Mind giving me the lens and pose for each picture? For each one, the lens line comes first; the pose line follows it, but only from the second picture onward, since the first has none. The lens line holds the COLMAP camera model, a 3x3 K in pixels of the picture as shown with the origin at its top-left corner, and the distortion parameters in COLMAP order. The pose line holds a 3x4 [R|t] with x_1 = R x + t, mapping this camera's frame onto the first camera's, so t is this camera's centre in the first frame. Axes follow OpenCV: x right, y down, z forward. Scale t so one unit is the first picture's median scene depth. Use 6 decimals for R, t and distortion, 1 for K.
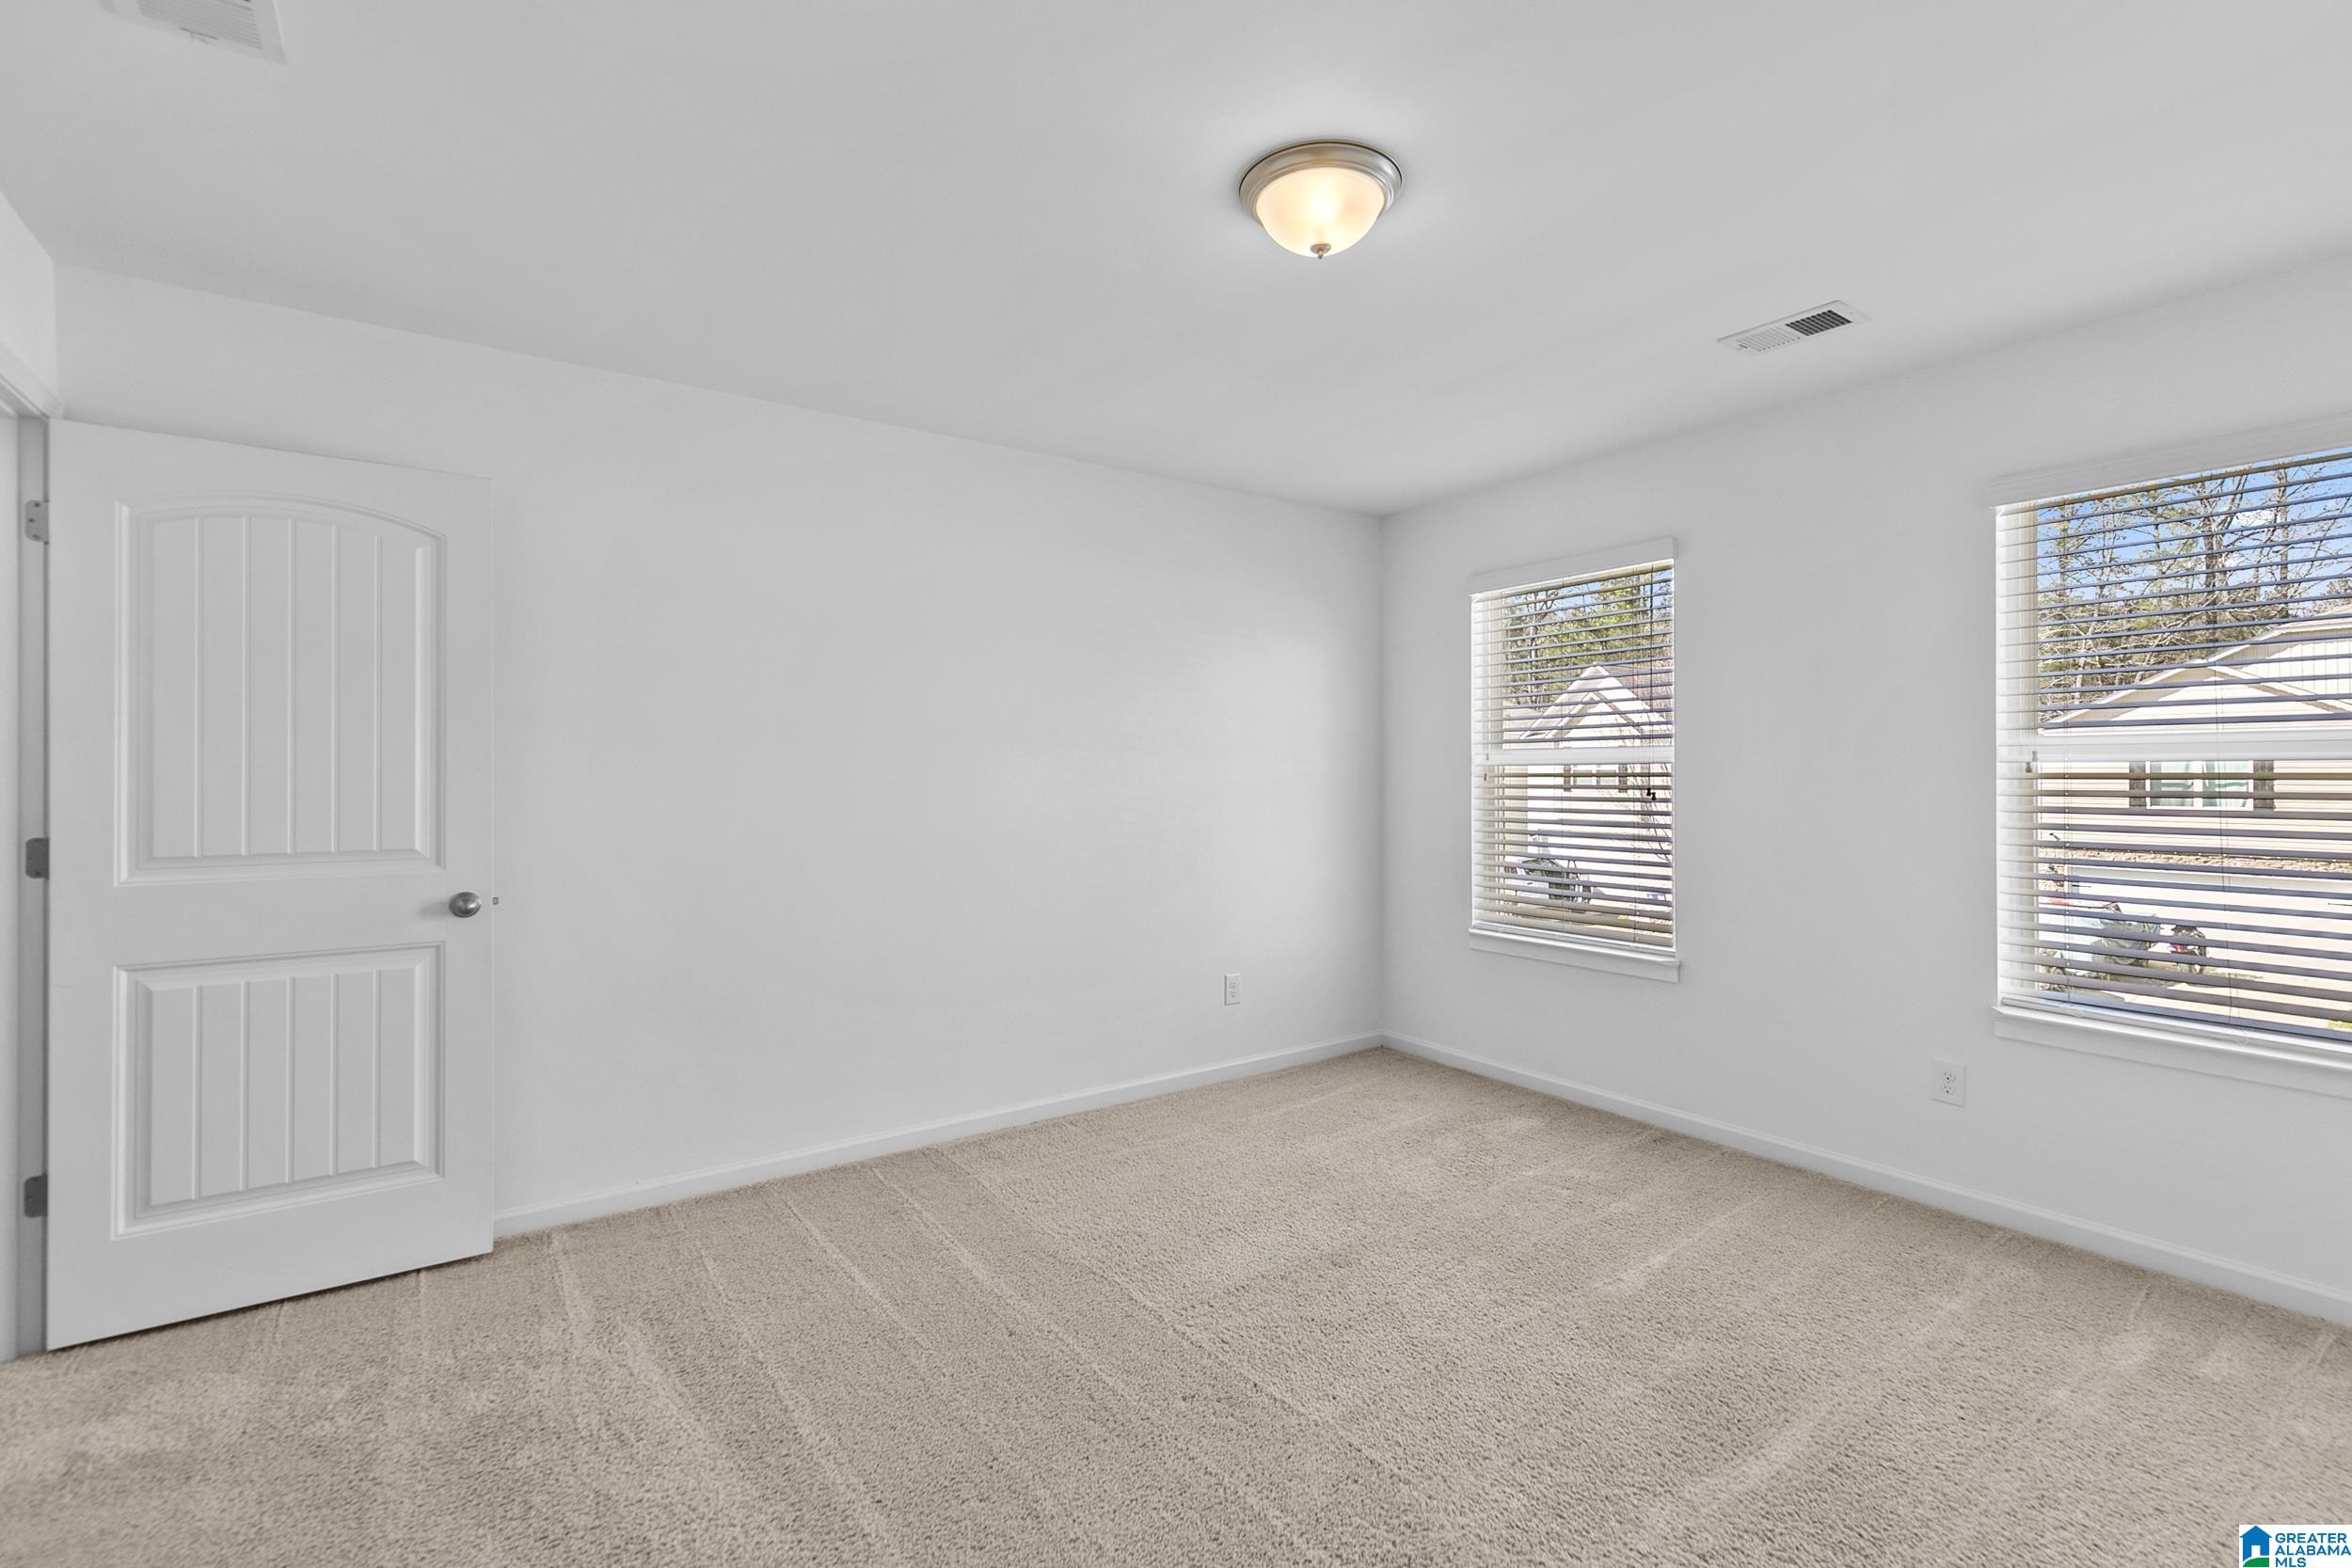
lens RADIAL K [[1059.4, 0, 1200.7], [0, 1059.4, 782.9], [0, 0, 1]] dist [0.009477, -0.002655]
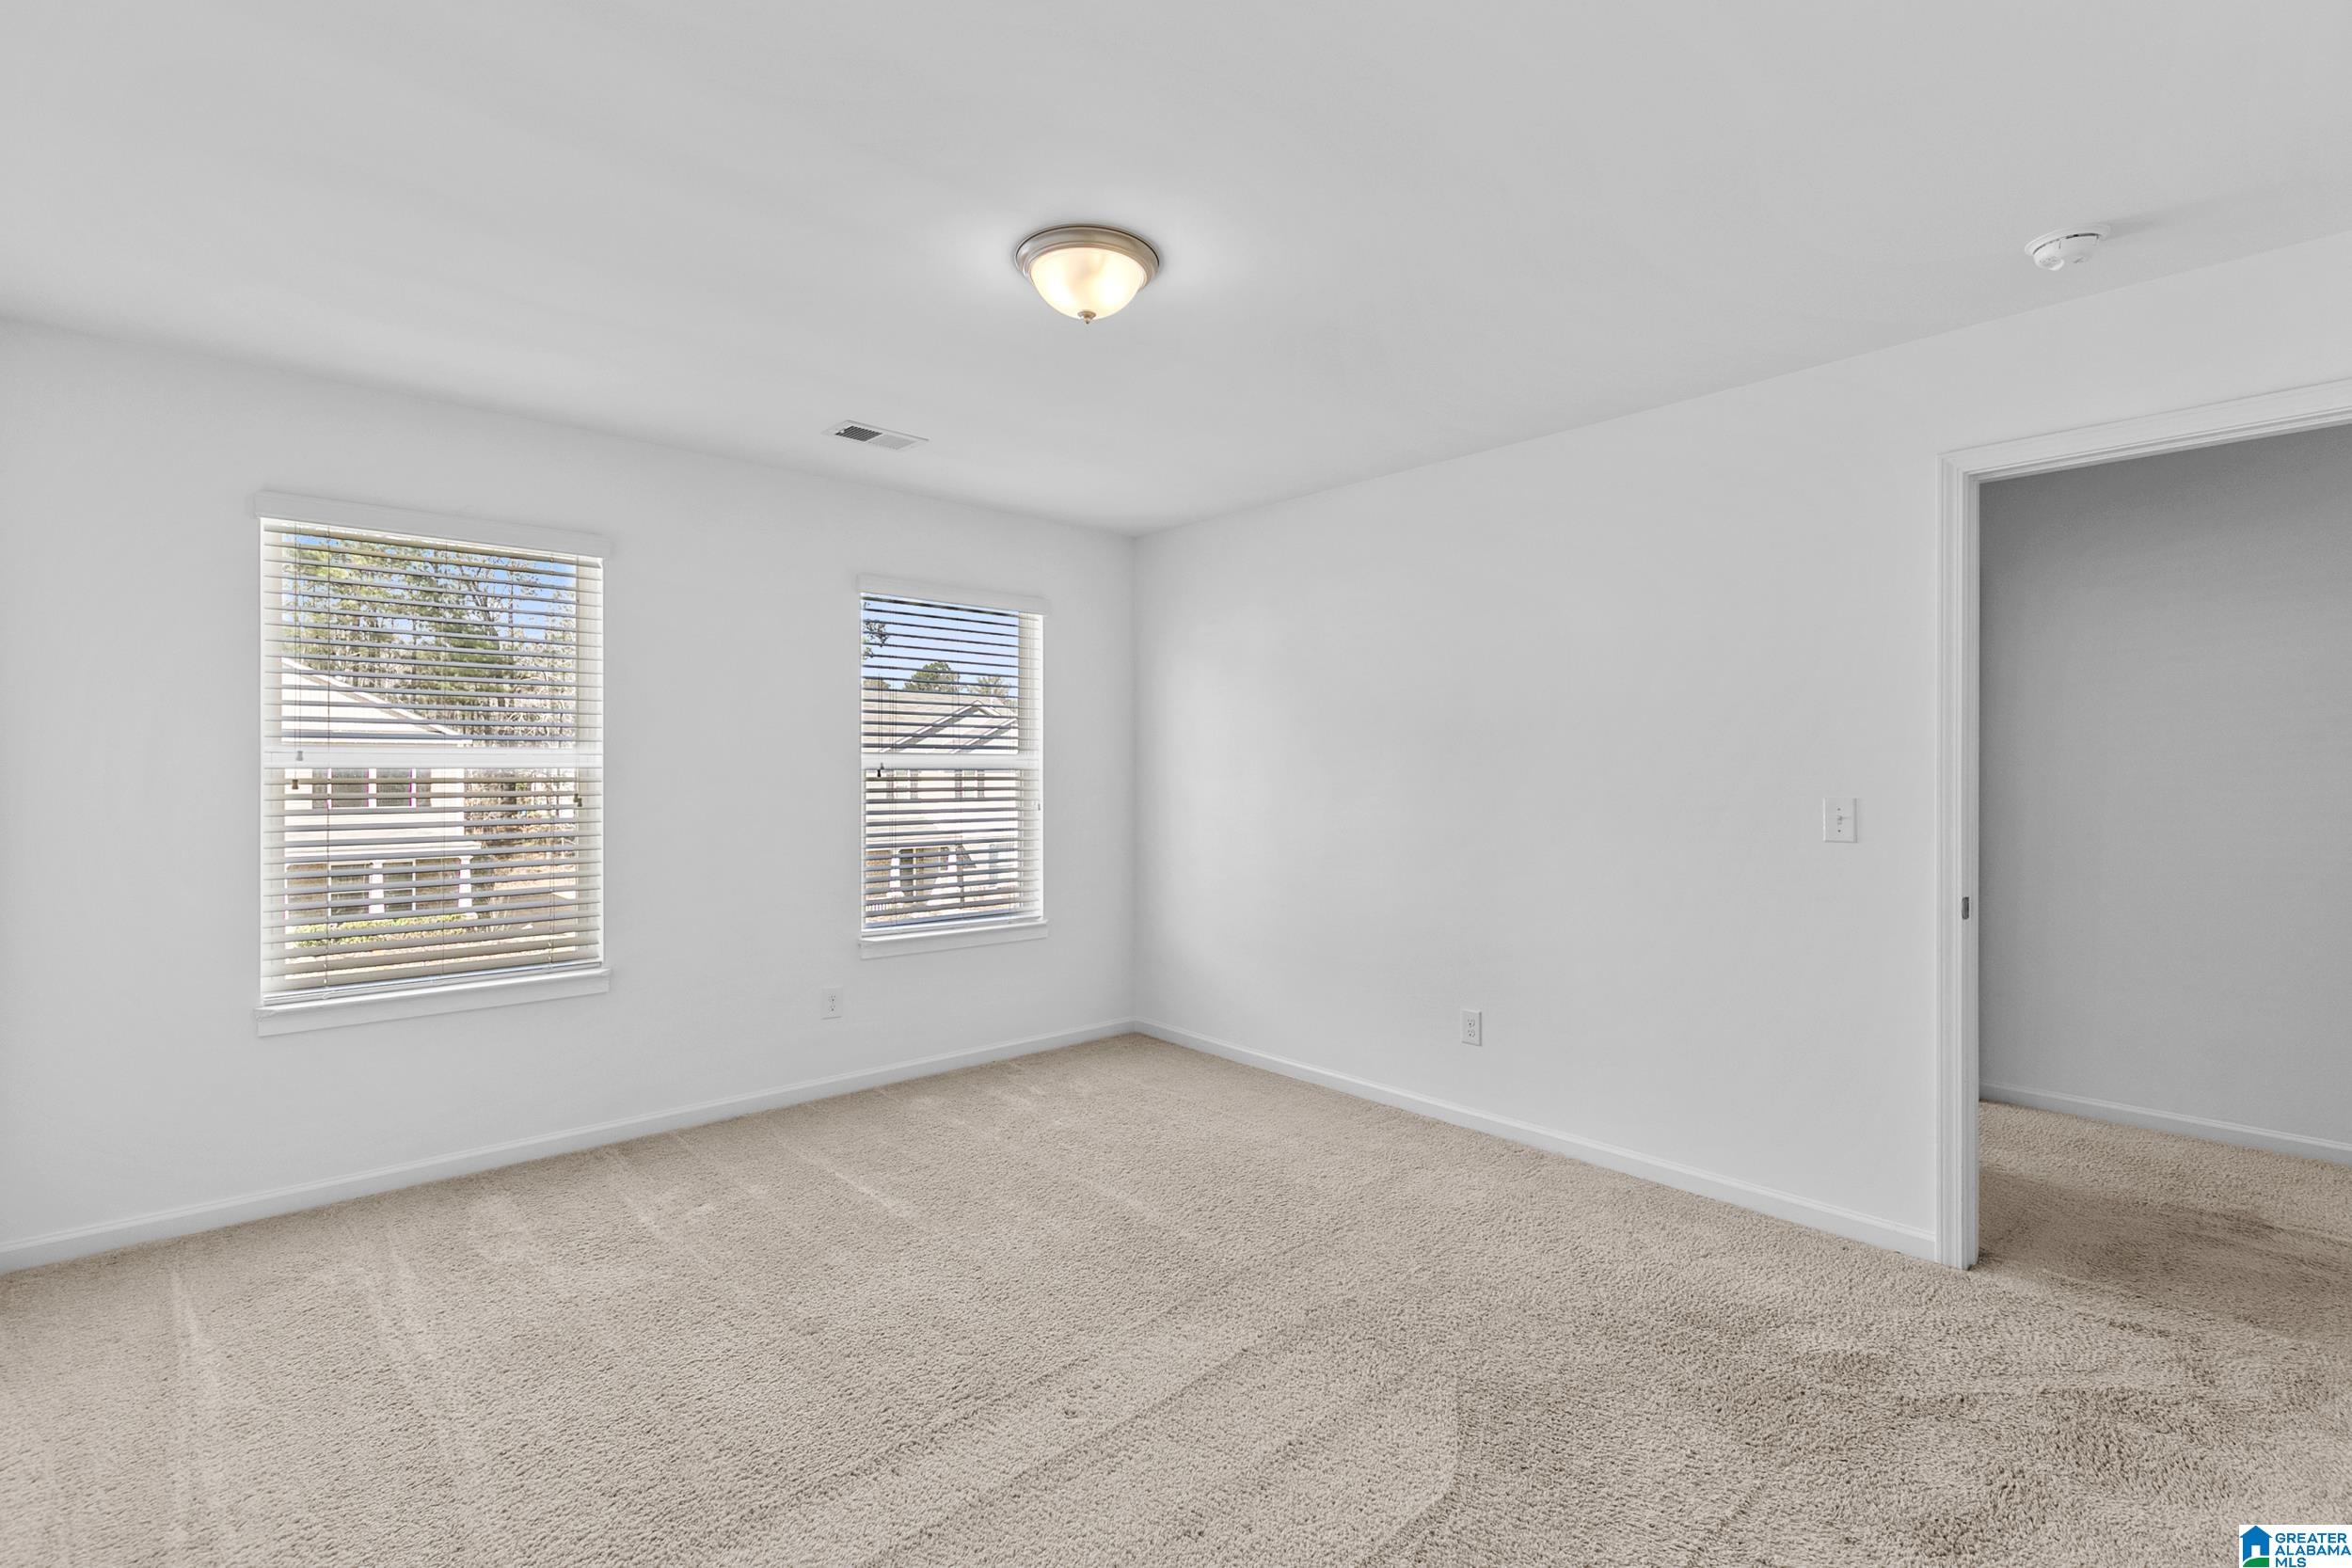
lens RADIAL K [[1059.4, 0, 1172.2], [0, 1059.4, 785.0], [0, 0, 1]] dist [0.009477, -0.002655]
pose [[-0.099944, -0.009530, 0.994947, -0.330615], [0.012227, 0.999867, 0.010805, -0.004001], [-0.994918, 0.013245, -0.099814, 0.330674]]
